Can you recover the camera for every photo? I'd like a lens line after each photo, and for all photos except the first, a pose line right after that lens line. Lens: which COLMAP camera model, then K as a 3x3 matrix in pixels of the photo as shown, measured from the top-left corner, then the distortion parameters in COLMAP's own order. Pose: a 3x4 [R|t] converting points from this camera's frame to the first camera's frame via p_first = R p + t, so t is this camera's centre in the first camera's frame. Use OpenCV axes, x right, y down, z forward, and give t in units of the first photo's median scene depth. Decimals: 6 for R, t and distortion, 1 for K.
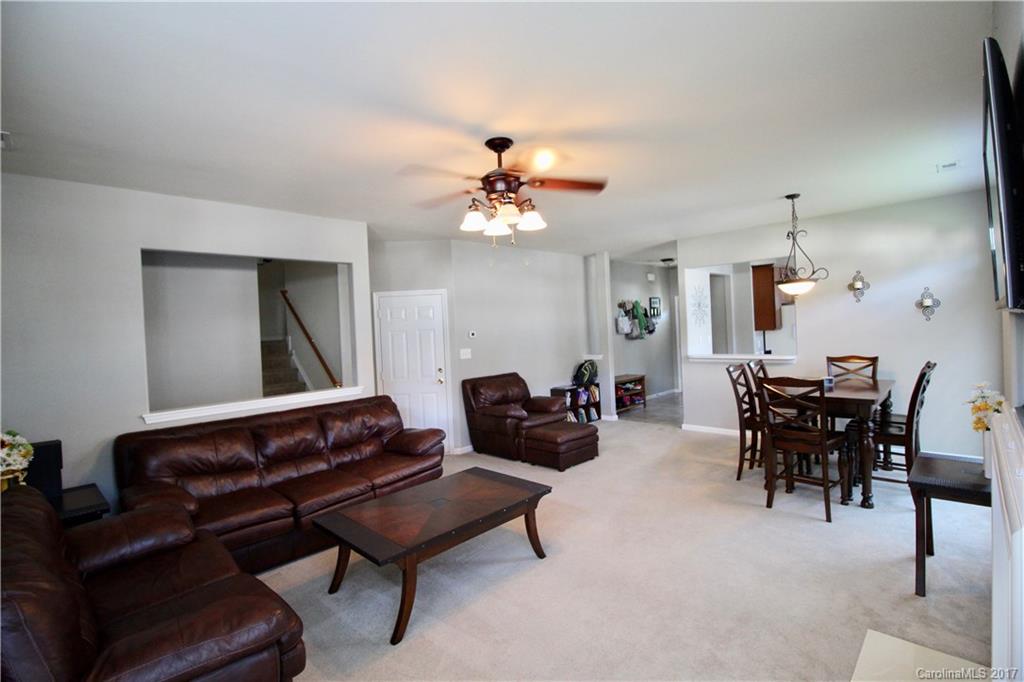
lens RADIAL K [[475.3, 0, 514.2], [0, 475.3, 333.6], [0, 0, 1]] dist [-0.000538, -0.013679]
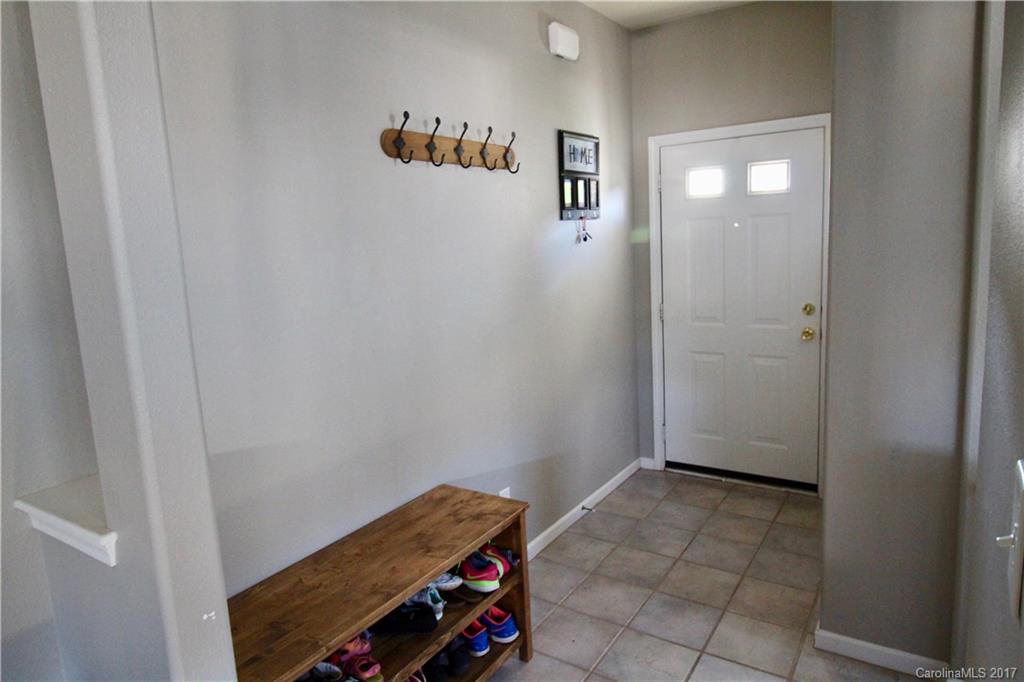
lens RADIAL K [[643.6, 0, 512.0], [0, 643.6, 341.0], [0, 0, 1]] dist [0.002768, 0.000593]
pose [[0.982857, -0.034230, 0.181162, 0.195291], [0.007823, 0.989471, 0.144518, -0.015951], [-0.184201, -0.140623, 0.972777, 0.657028]]
